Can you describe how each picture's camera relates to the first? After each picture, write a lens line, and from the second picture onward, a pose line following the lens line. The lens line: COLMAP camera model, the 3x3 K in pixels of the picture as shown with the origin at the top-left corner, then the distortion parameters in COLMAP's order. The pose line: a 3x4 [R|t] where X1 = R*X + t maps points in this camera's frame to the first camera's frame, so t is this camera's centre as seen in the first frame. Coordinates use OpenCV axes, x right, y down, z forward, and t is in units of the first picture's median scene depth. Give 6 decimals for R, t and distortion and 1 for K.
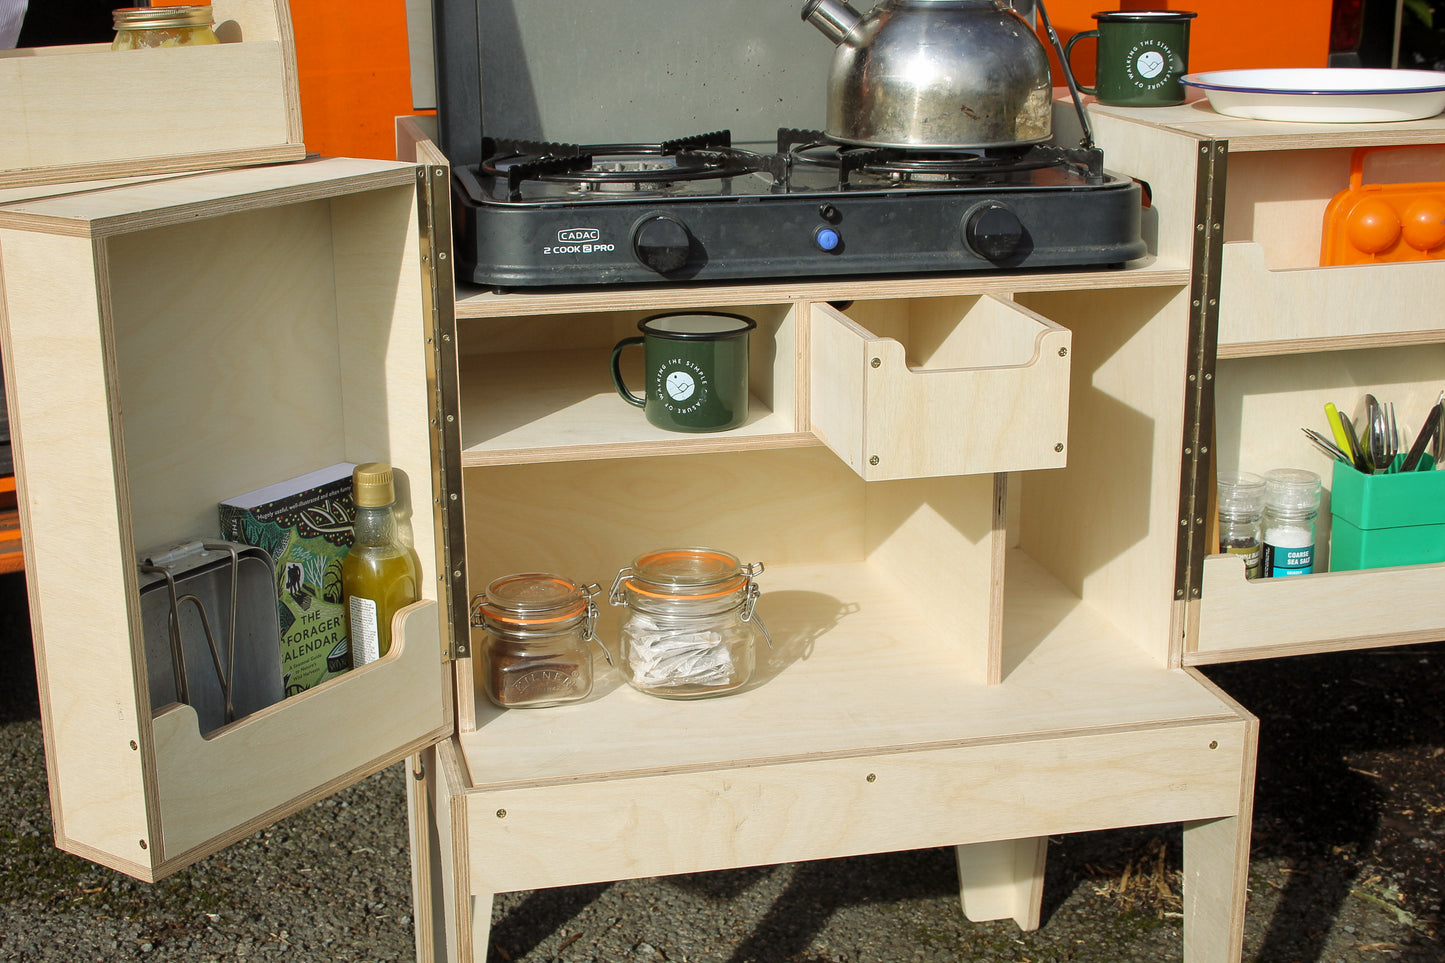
lens RADIAL K [[2055.5, 0, 717.2], [0, 2055.5, 487.5], [0, 0, 1]] dist [-0.007650, 0.000000]
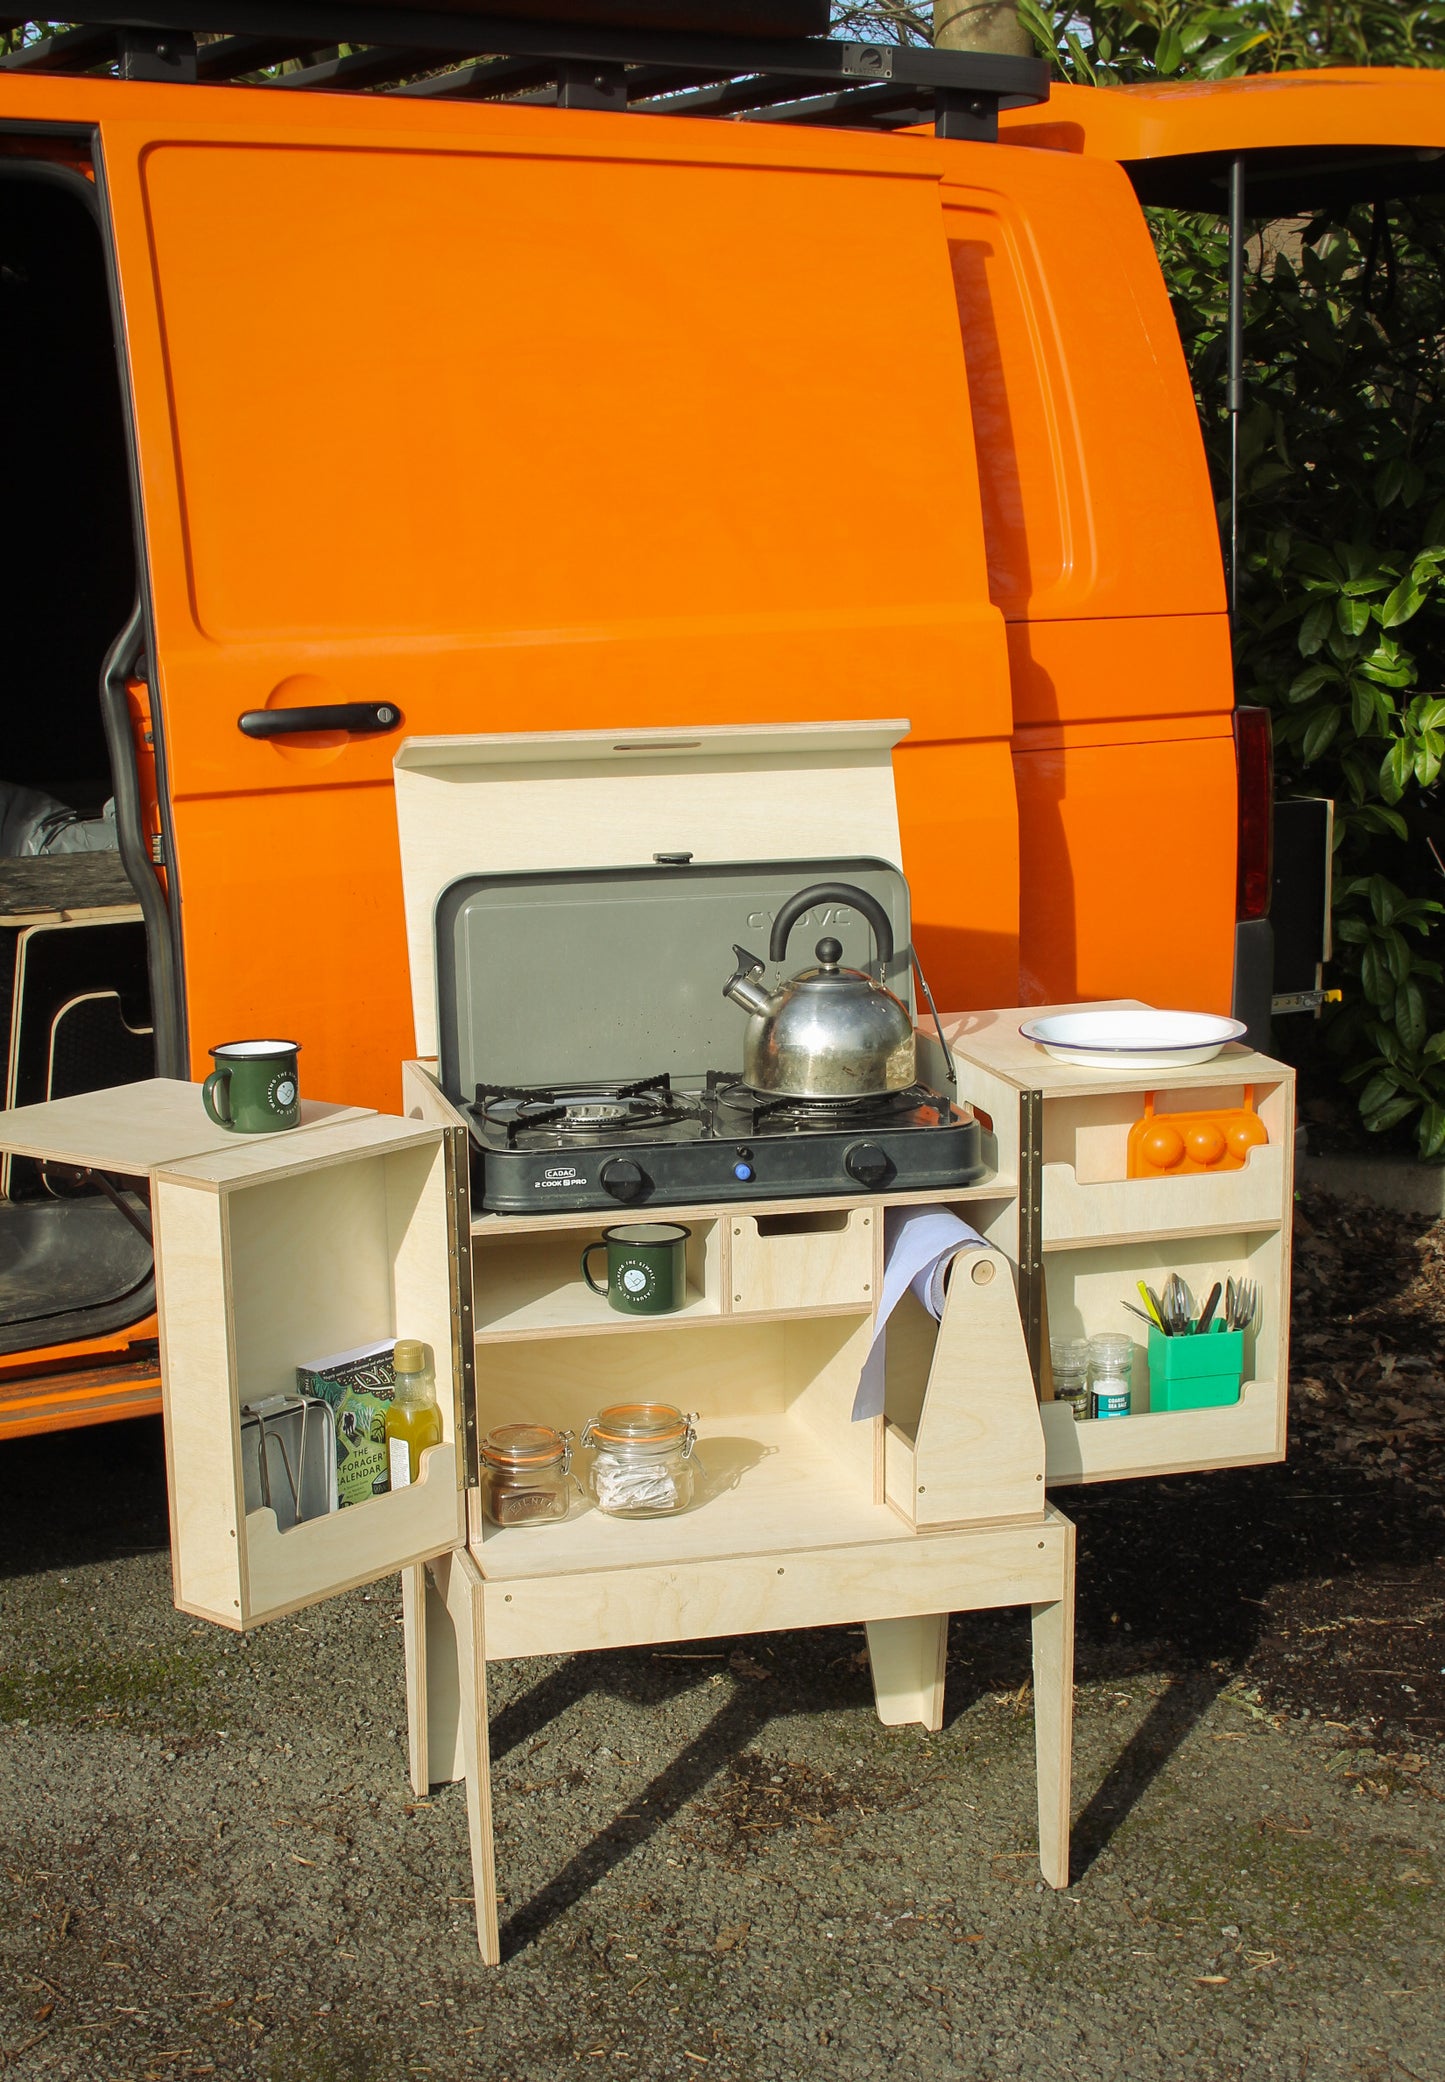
lens RADIAL K [[3099.6, 0, 786.4], [0, 3099.6, 1109.0], [0, 0, 1]] dist [-0.060192, 0.000000]
pose [[0.998862, -0.010413, 0.046544, -0.011622], [0.013612, 0.997527, -0.068960, -0.019135], [-0.045711, 0.069515, 0.996533, -0.973532]]
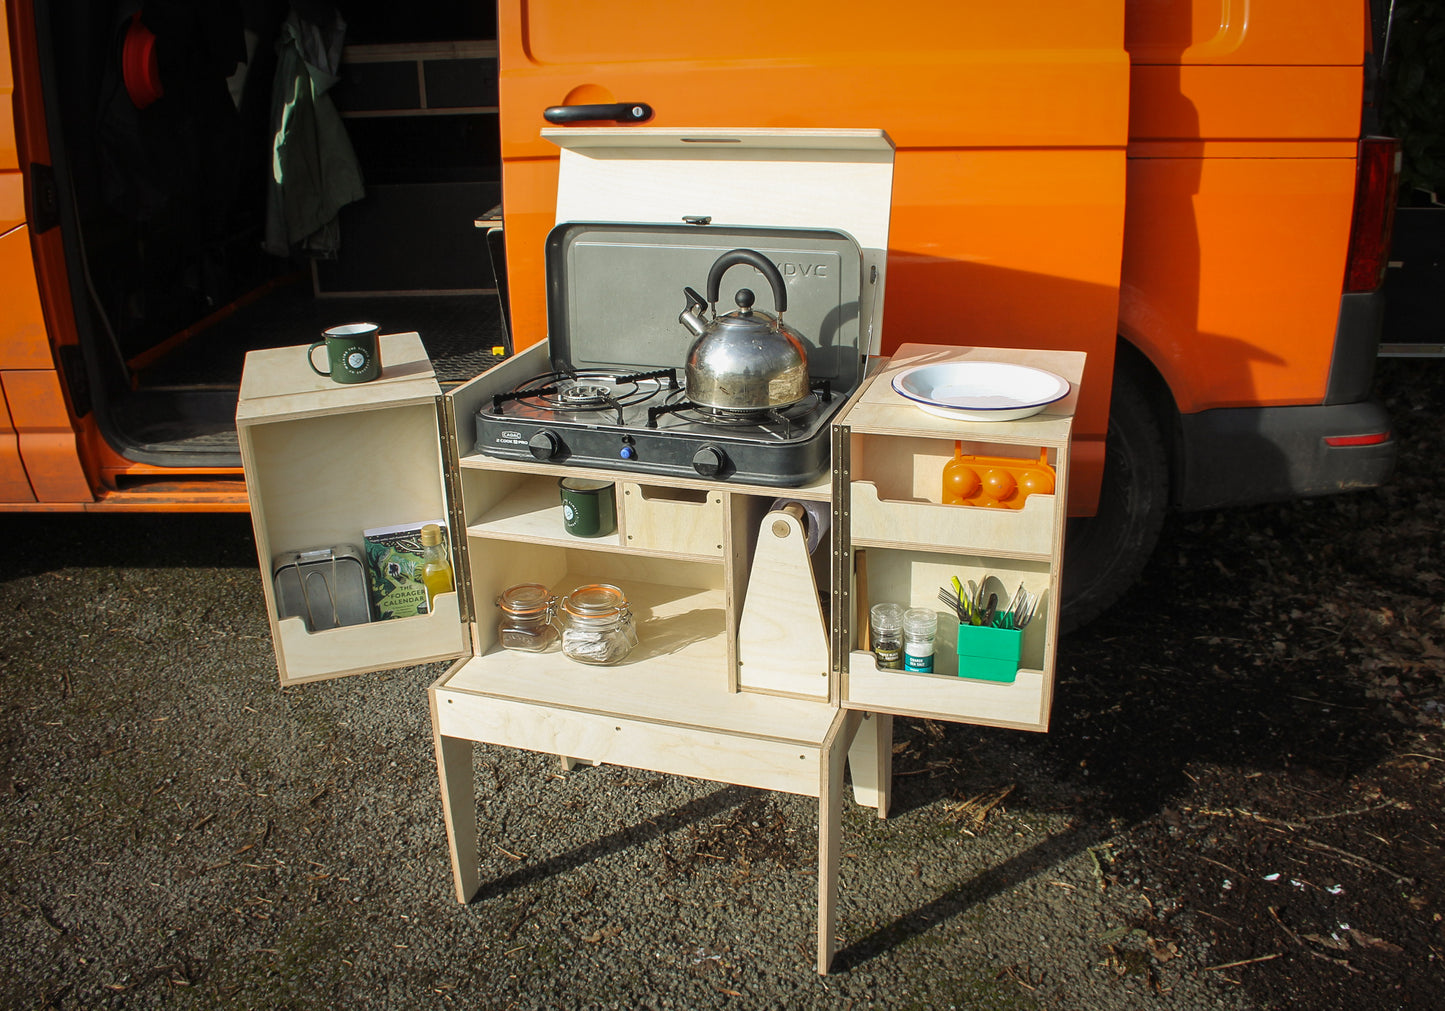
lens RADIAL K [[1315.4, 0, 732.4], [0, 1315.4, 520.6], [0, 0, 1]] dist [-0.109767, 0.000000]
pose [[0.859930, 0.178053, -0.478348, 0.684840], [-0.123195, 0.981878, 0.144012, -0.230399], [0.495322, -0.064910, 0.866281, -0.013364]]
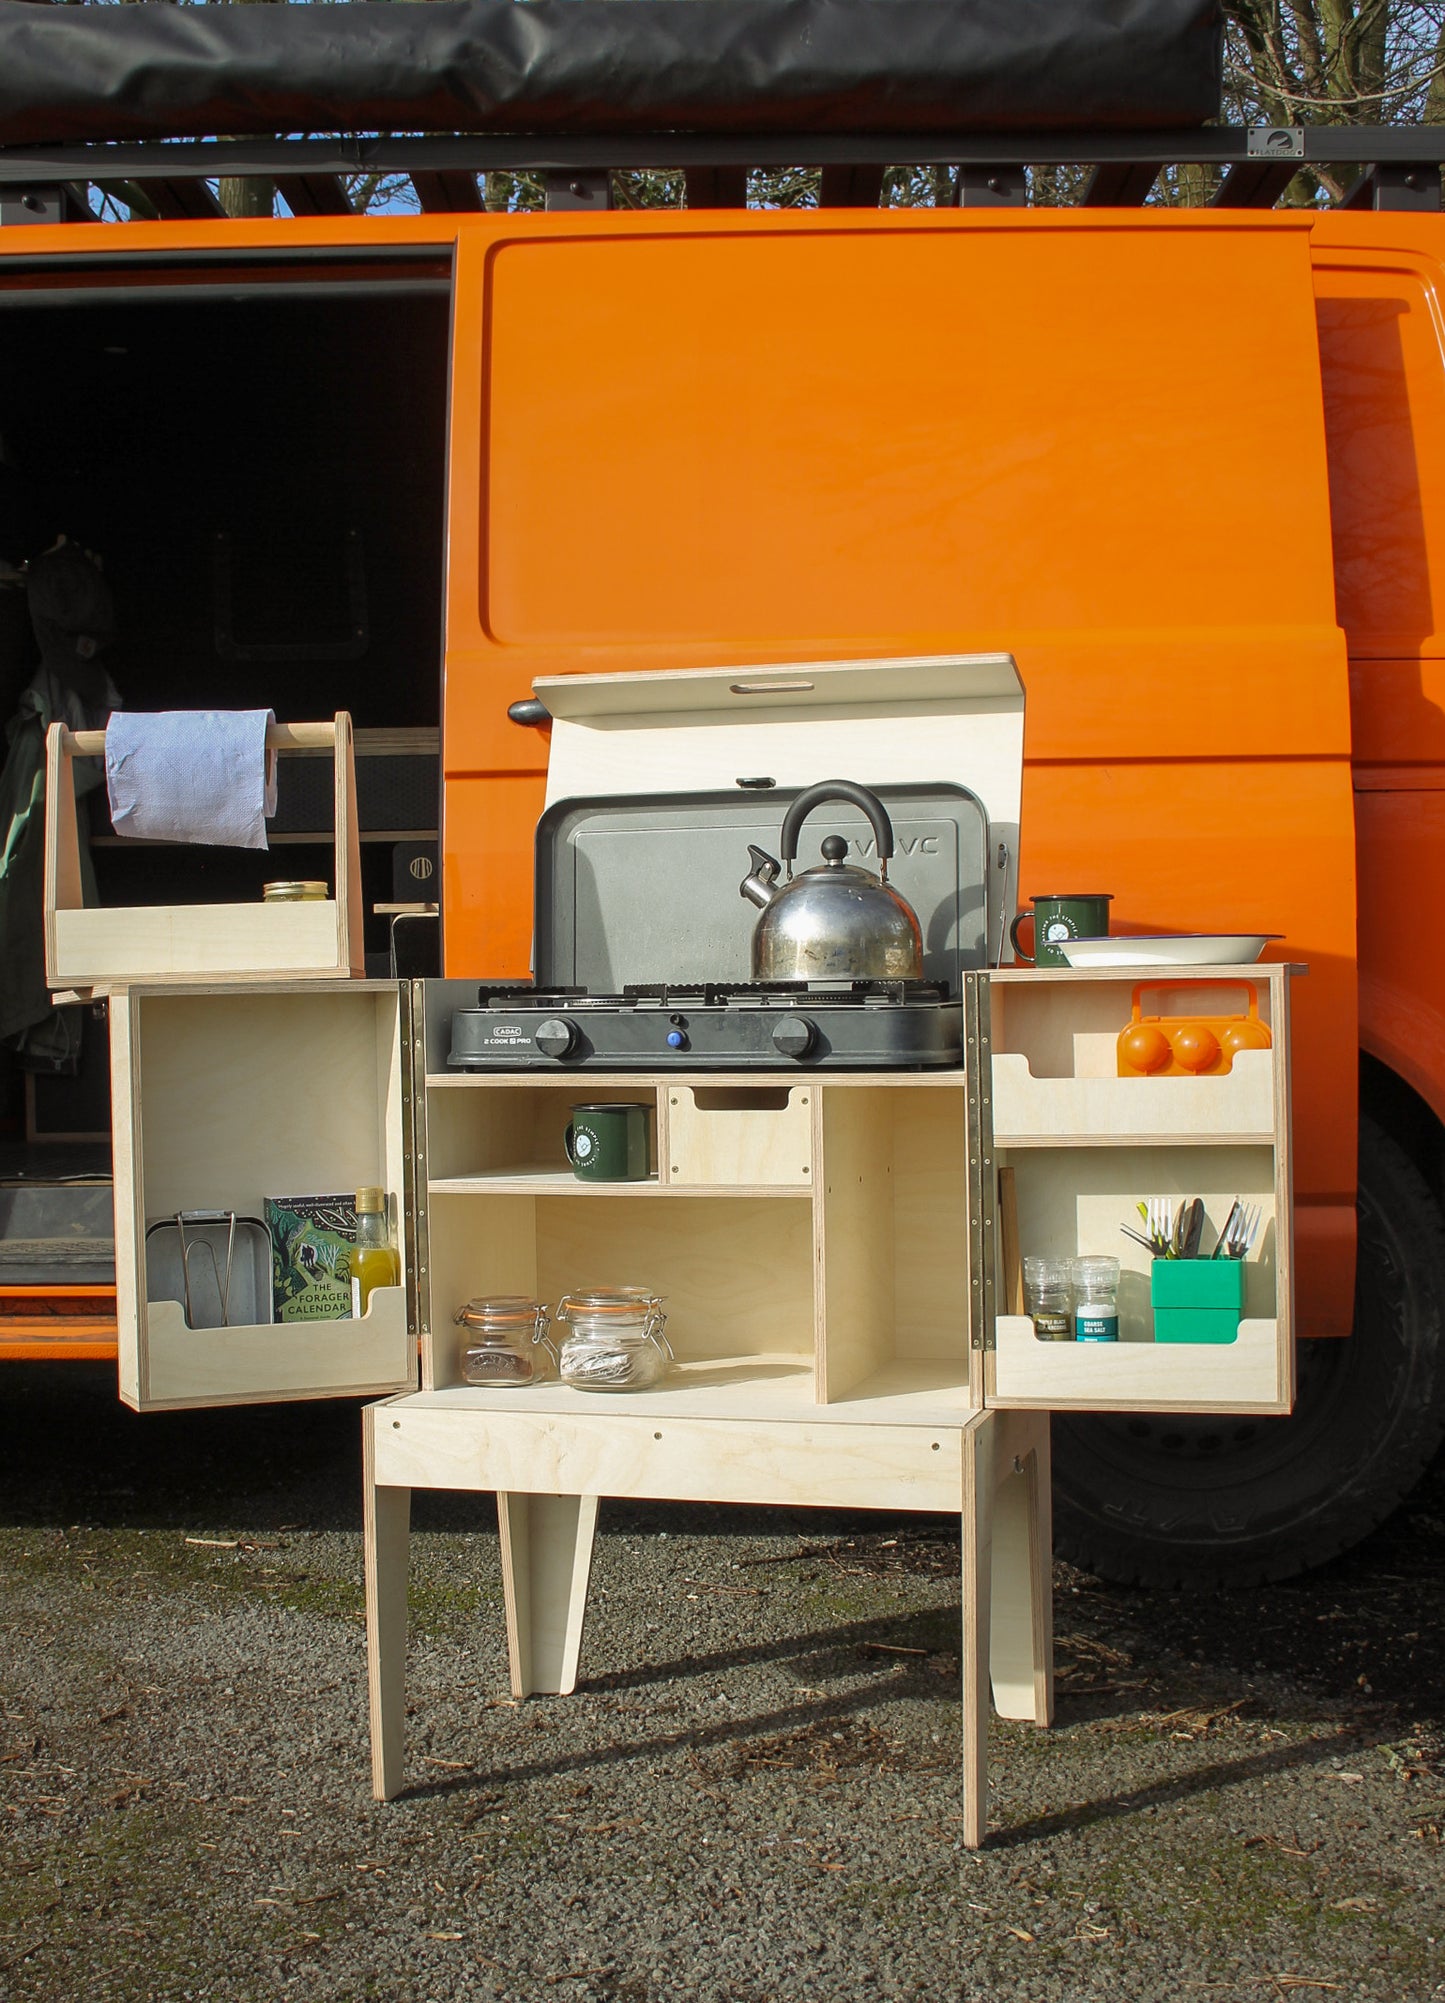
lens RADIAL K [[2757.1, 0, 680.6], [0, 2757.1, 1019.2], [0, 0, 1]] dist [-0.090862, 0.000000]
pose [[0.872268, 0.001317, -0.489026, 0.891834], [-0.125472, 0.967124, -0.221197, 0.254831], [0.472657, 0.254302, 0.843757, -0.516543]]
